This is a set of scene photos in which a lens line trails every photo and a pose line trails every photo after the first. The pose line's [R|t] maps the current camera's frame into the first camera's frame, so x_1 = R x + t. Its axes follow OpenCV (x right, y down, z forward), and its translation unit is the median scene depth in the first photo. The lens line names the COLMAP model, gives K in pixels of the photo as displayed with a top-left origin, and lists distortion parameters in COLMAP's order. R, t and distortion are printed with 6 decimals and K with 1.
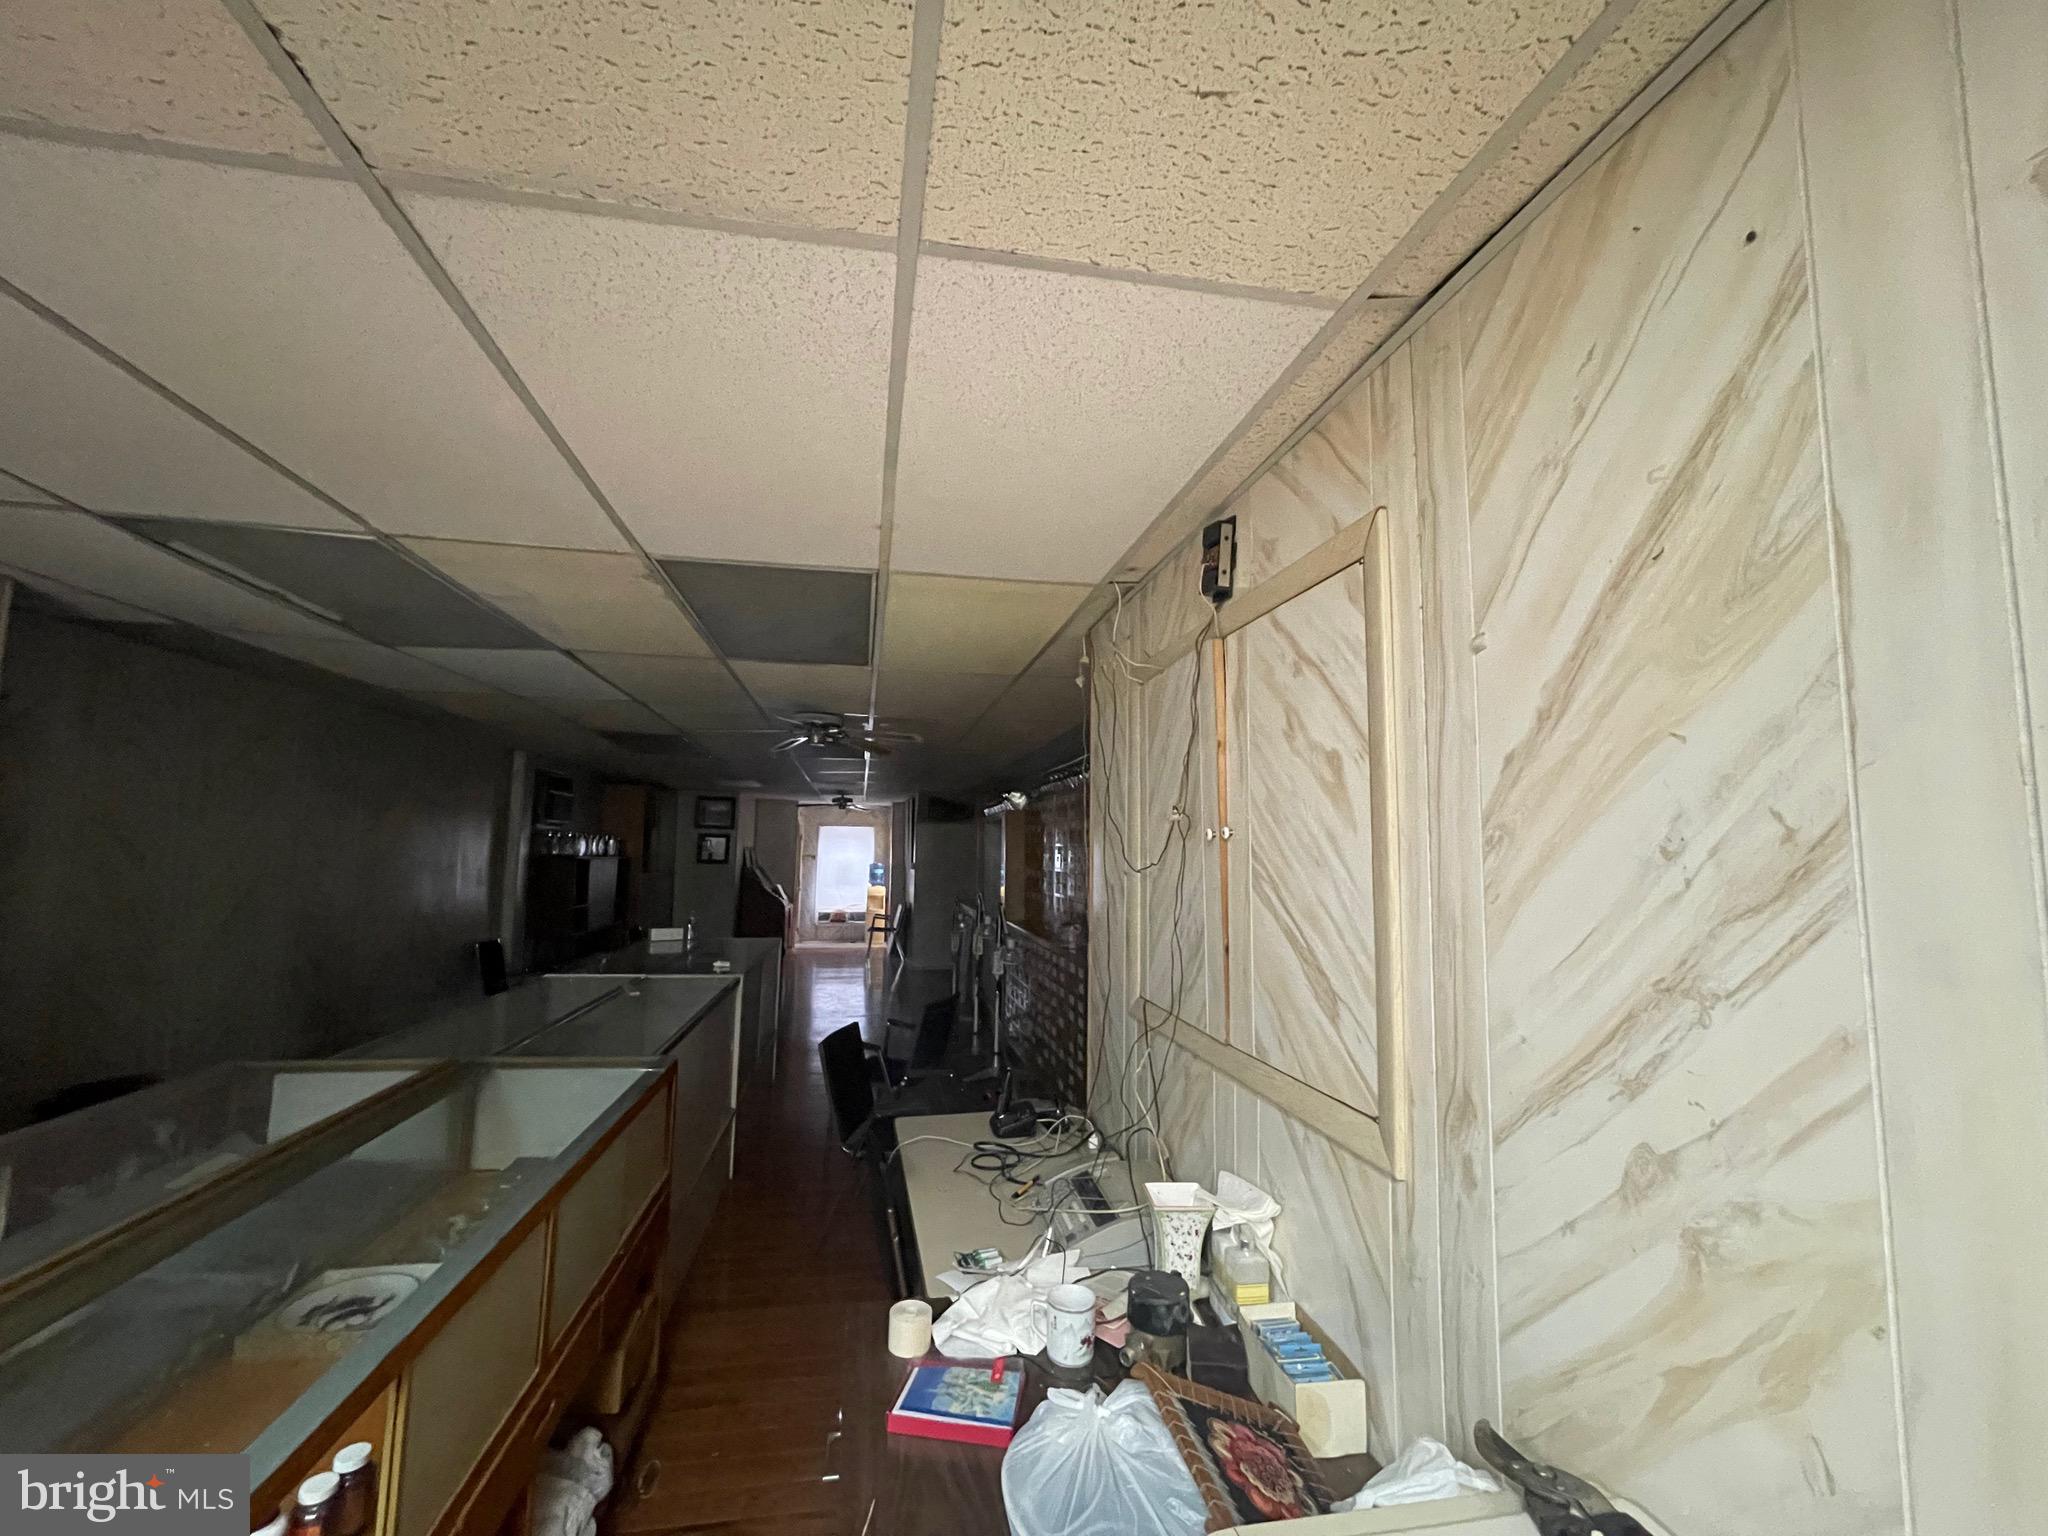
lens RADIAL K [[825.9, 0, 1025.4], [0, 825.9, 771.3], [0, 0, 1]] dist [-0.000321, -0.000087]
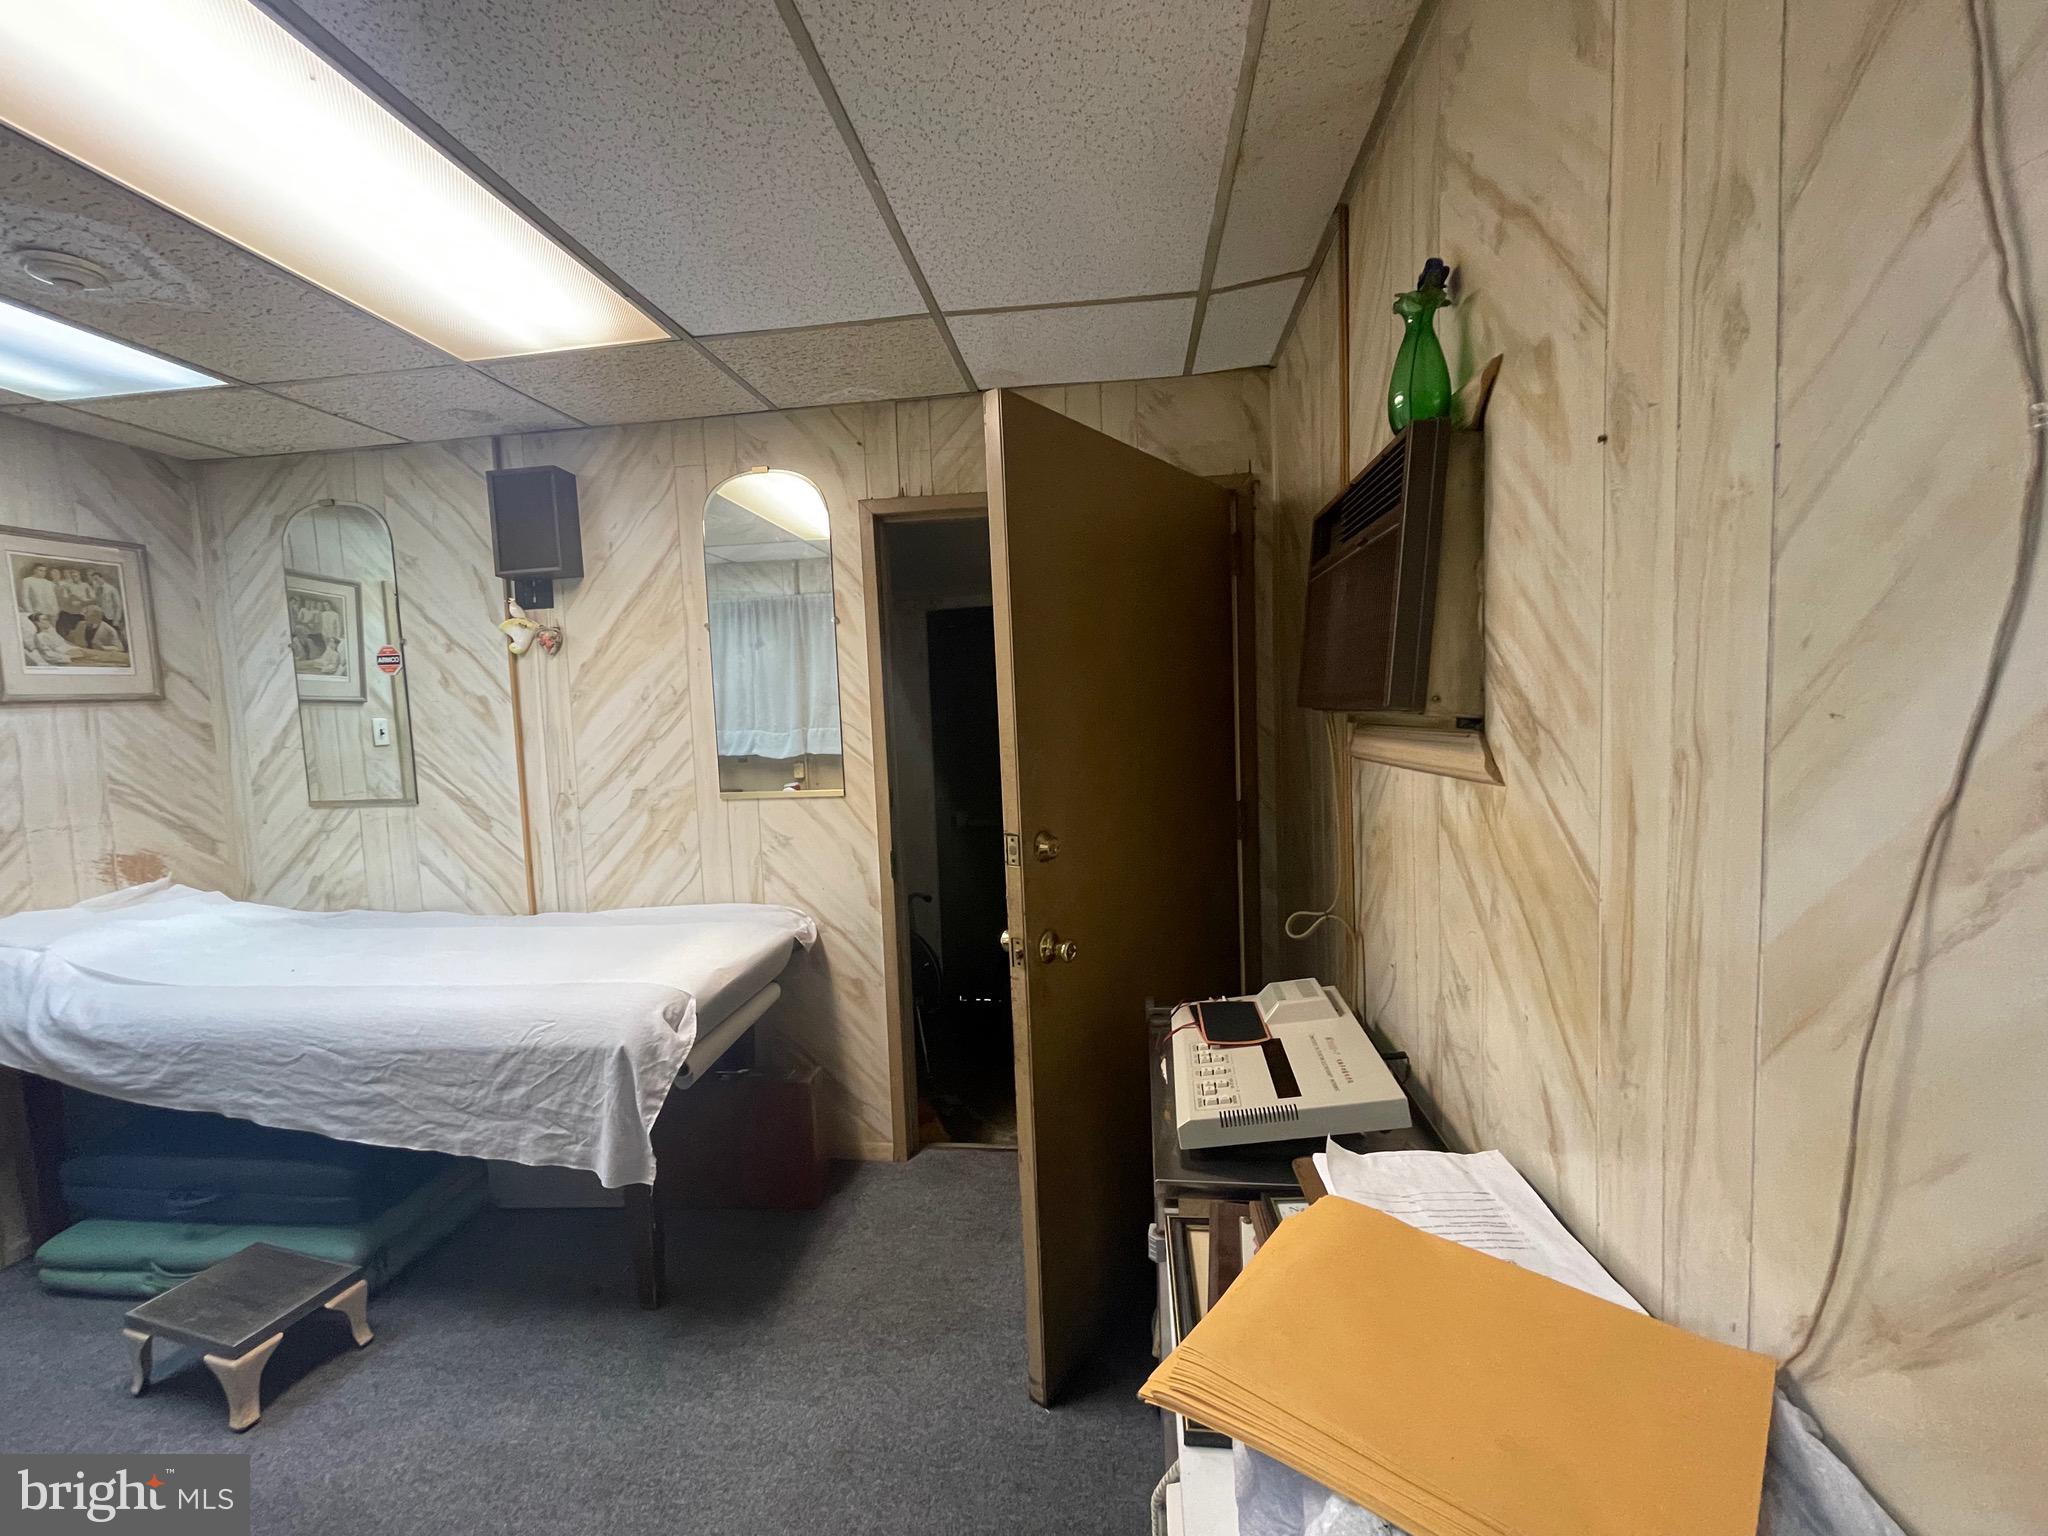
lens RADIAL K [[825.9, 0, 1030.2], [0, 825.9, 770.9], [0, 0, 1]] dist [-0.000321, -0.000087]
pose [[0.296576, -0.097611, 0.950008, -1.973370], [-0.050350, 0.991781, 0.117622, -0.081493], [-0.953681, -0.082717, 0.289224, -1.489320]]
